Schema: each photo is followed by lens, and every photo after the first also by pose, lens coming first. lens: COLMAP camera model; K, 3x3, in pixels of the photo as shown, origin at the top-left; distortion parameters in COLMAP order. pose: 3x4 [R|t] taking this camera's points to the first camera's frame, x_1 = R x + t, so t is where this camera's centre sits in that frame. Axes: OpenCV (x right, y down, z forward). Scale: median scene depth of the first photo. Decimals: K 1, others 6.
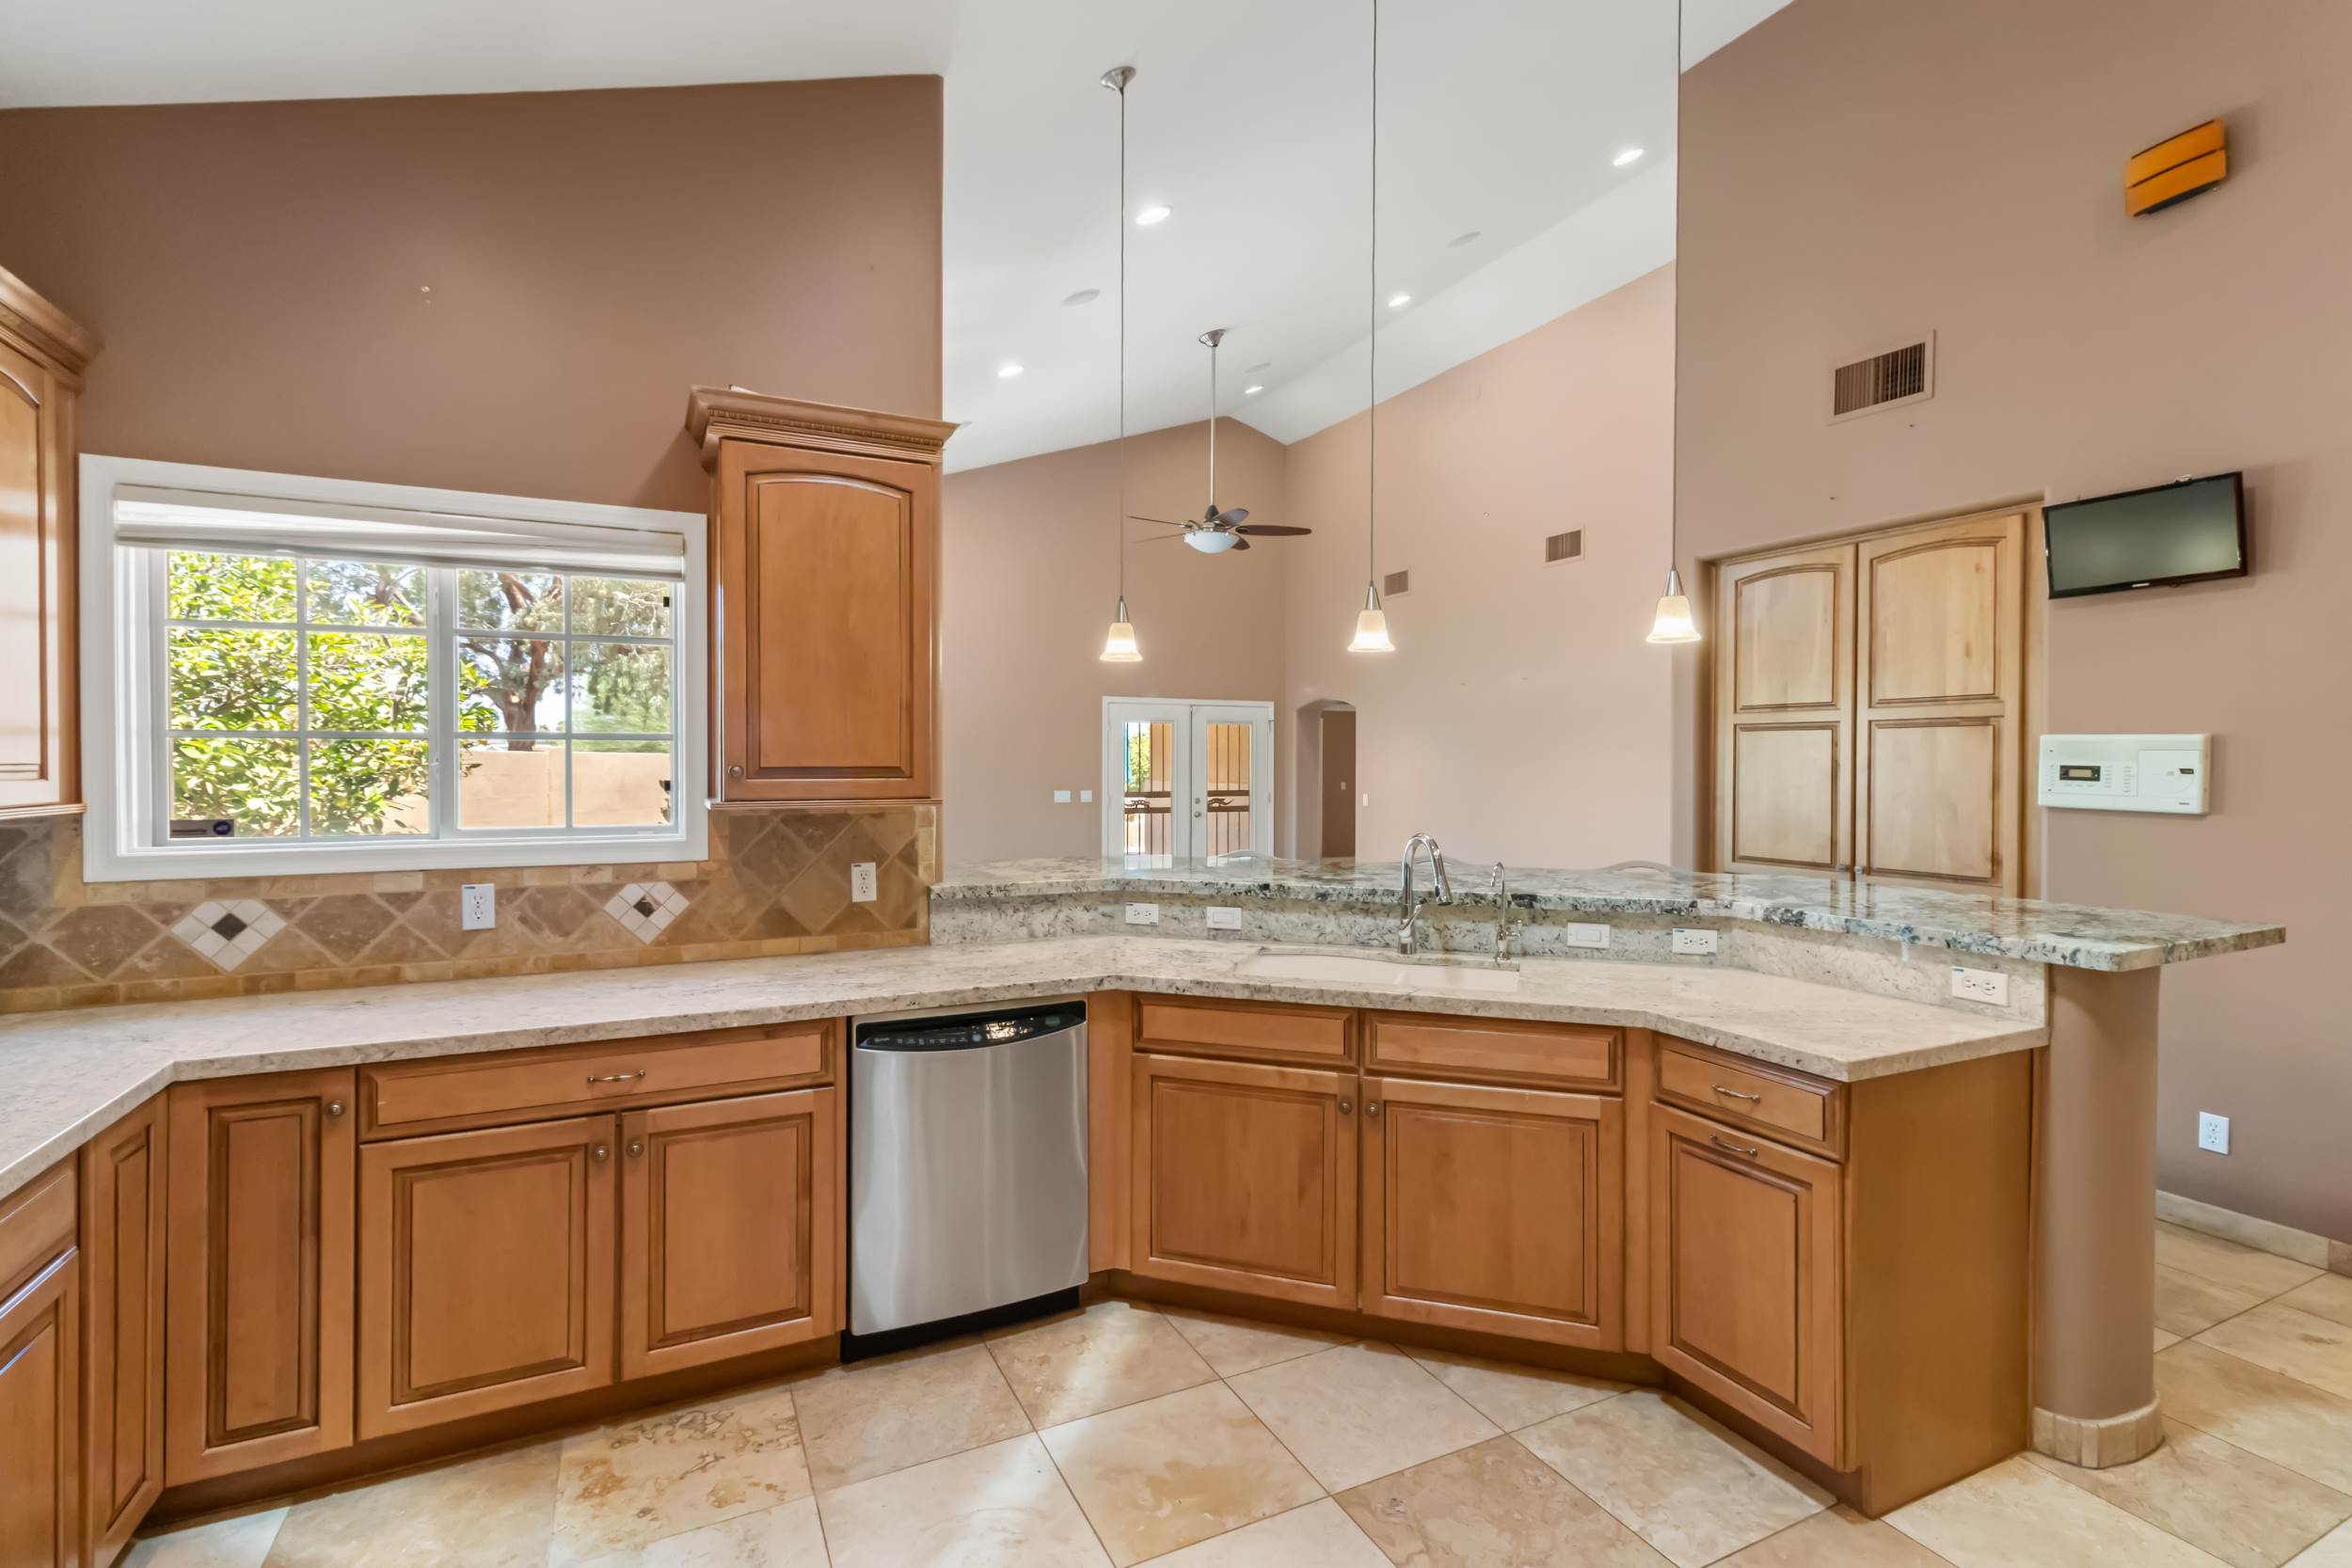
lens RADIAL K [[1090.6, 0, 1184.5], [0, 1090.6, 765.1], [0, 0, 1]] dist [0.002968, 0.000213]
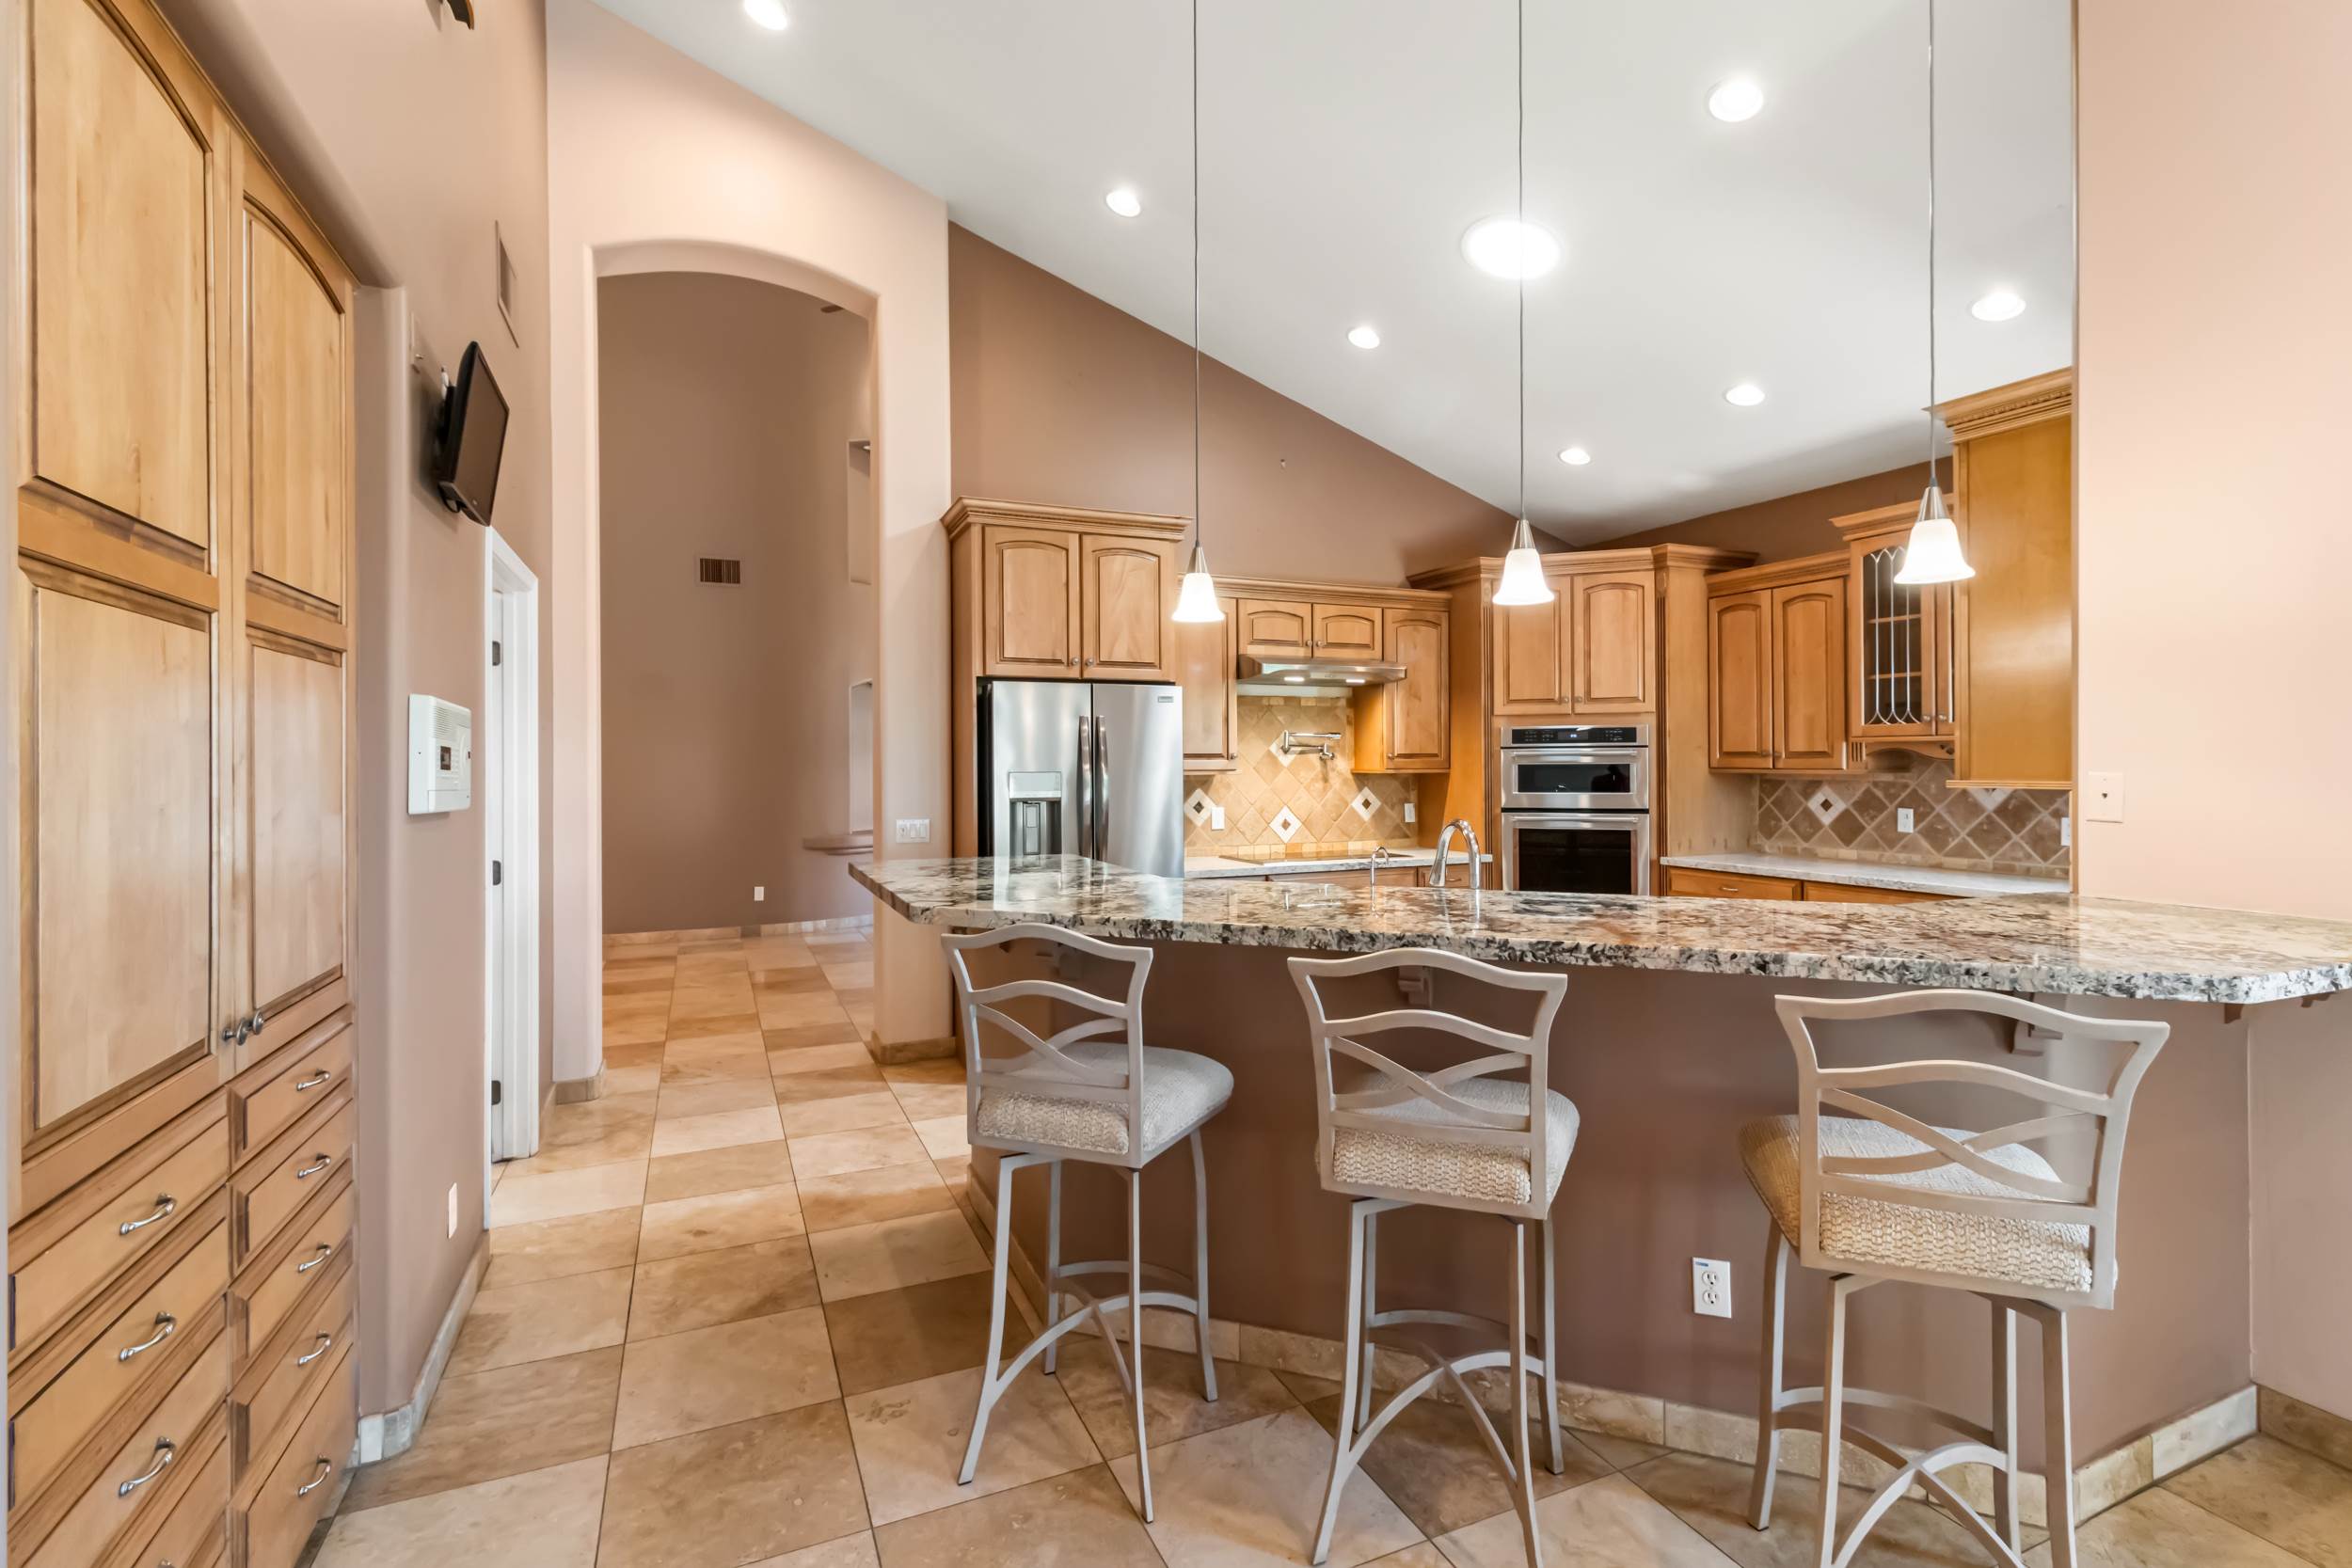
lens RADIAL K [[1090.6, 0, 1191.5], [0, 1090.6, 760.6], [0, 0, 1]] dist [0.002968, 0.000213]
pose [[-0.999245, 0.000694, 0.038857, 0.412332], [0.000817, 0.999995, 0.003148, 0.009484], [-0.038855, 0.003177, -0.999240, 1.944080]]
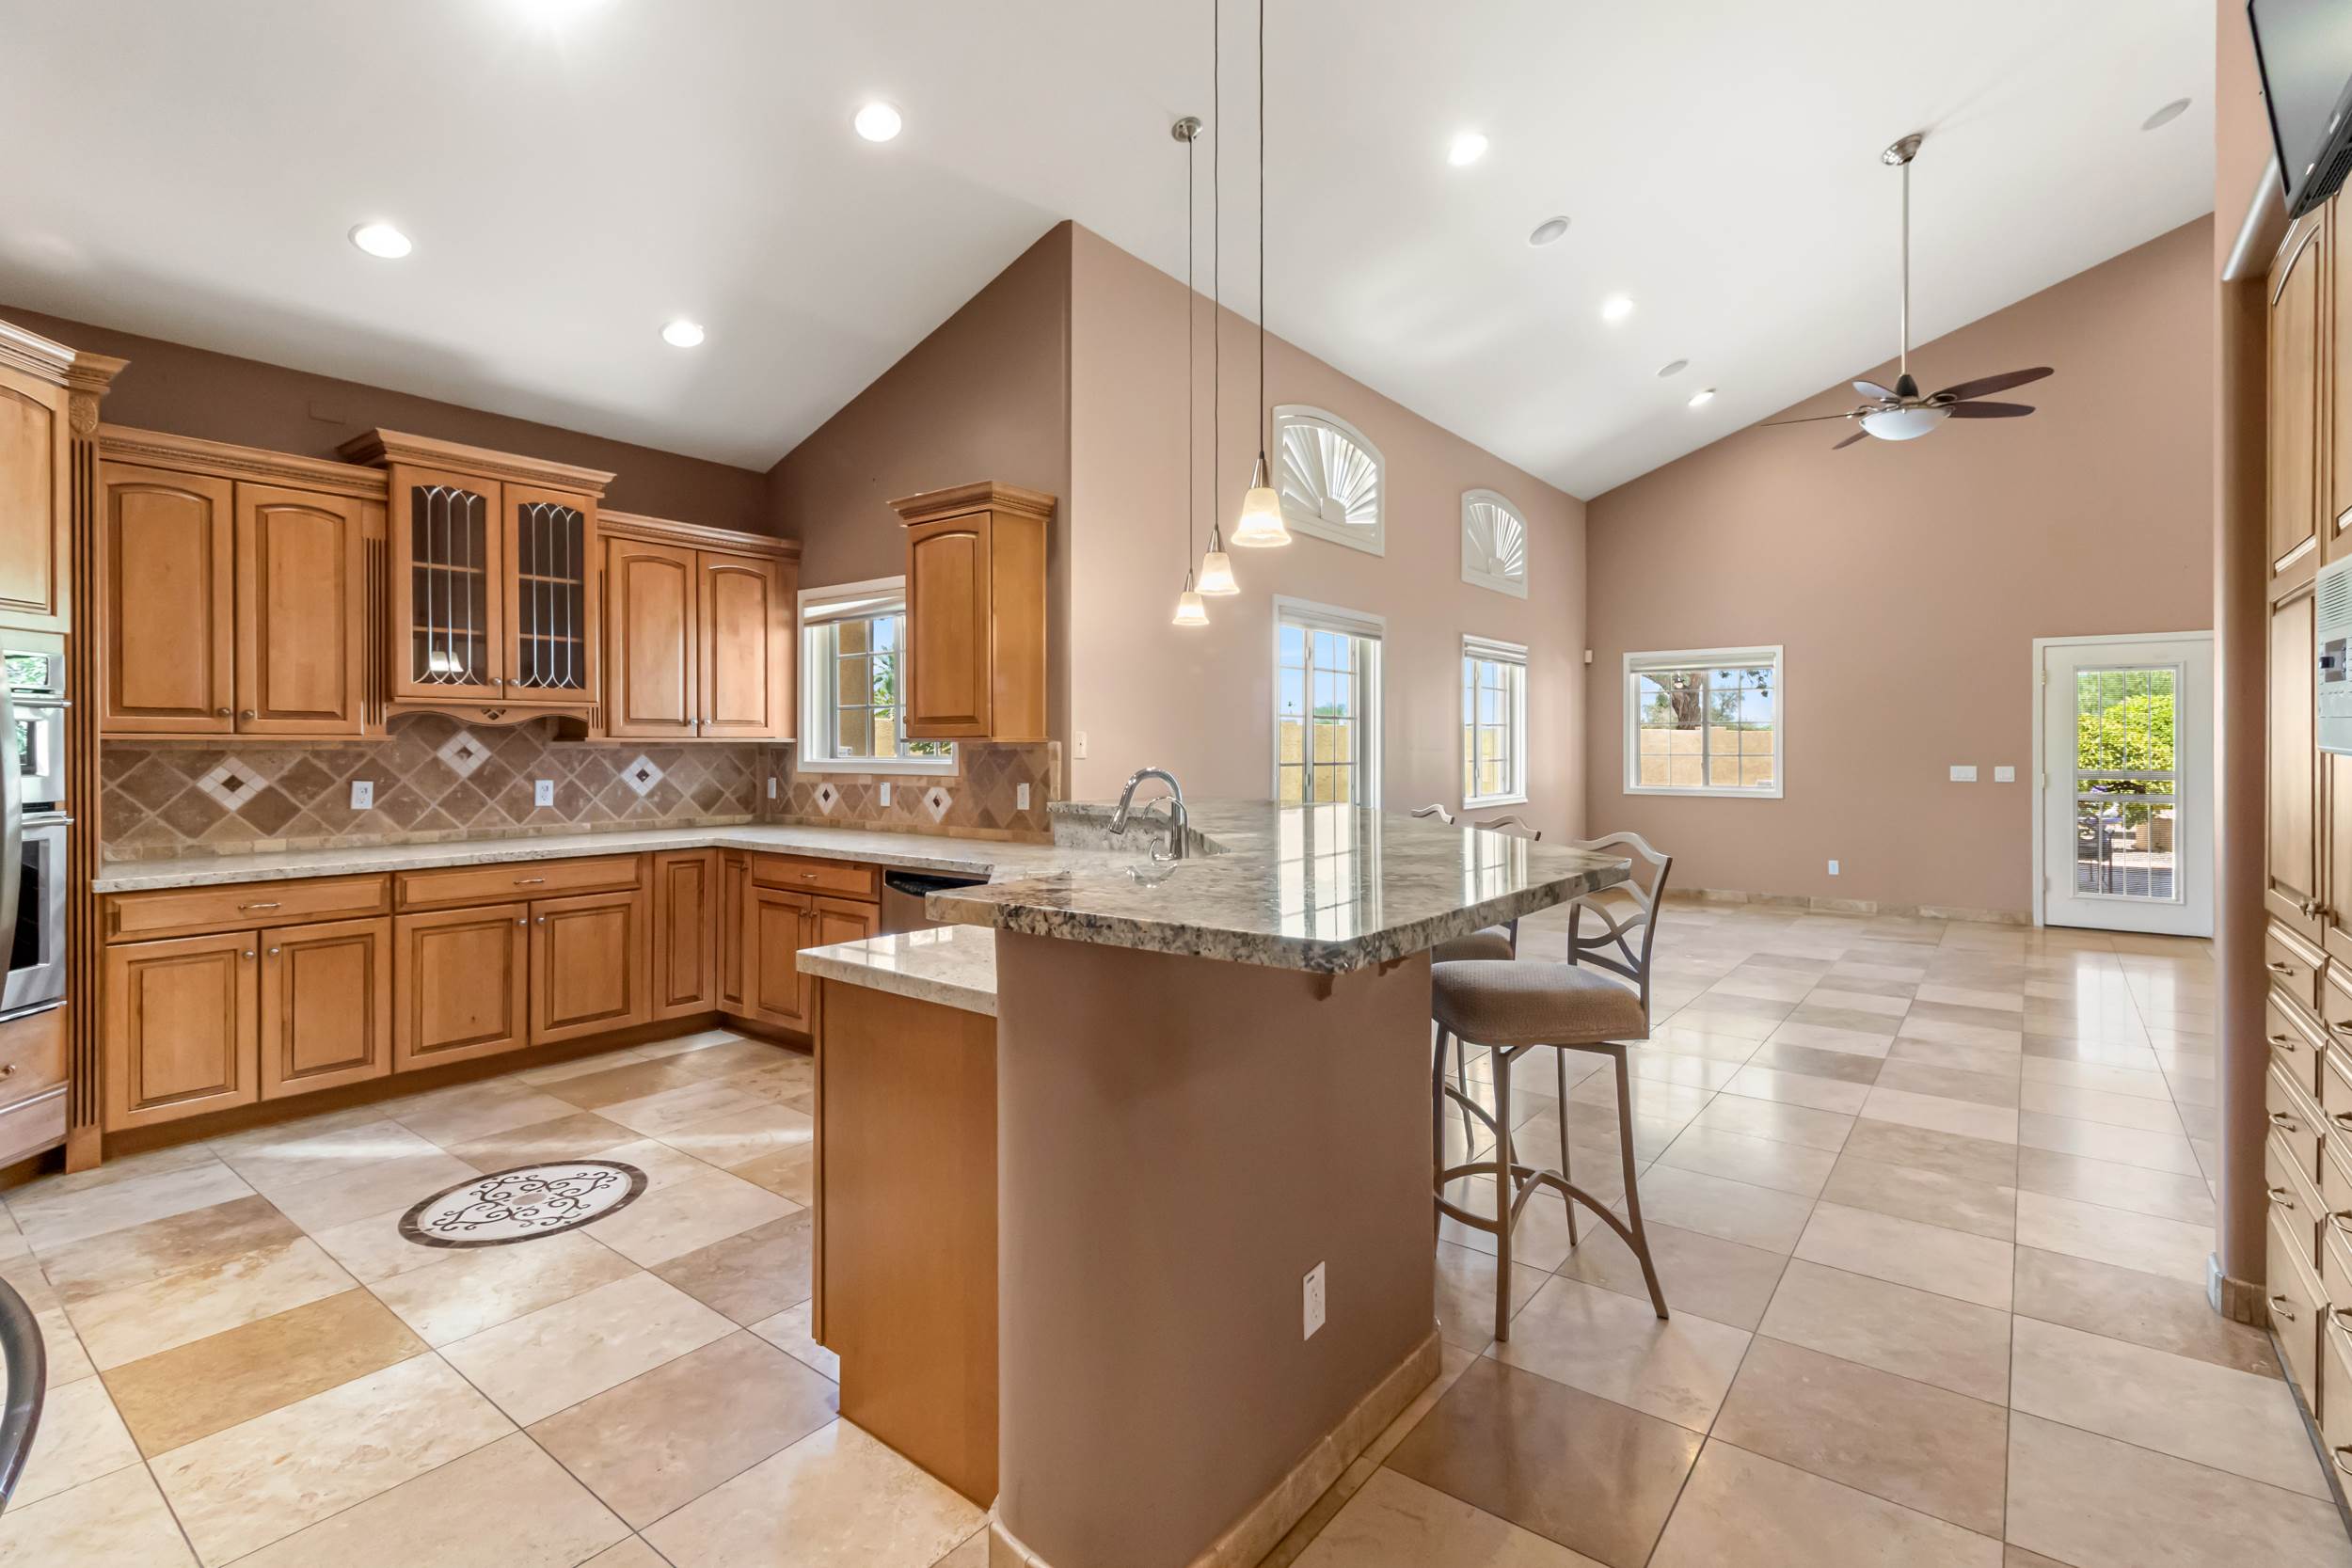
lens RADIAL K [[1090.6, 0, 1202.3], [0, 1090.6, 745.4], [0, 0, 1]] dist [0.002968, 0.000213]
pose [[0.445822, -0.002480, -0.895118, 1.165696], [-0.002254, 0.999990, -0.003894, 0.044880], [0.895119, 0.003753, 0.445812, 0.577876]]
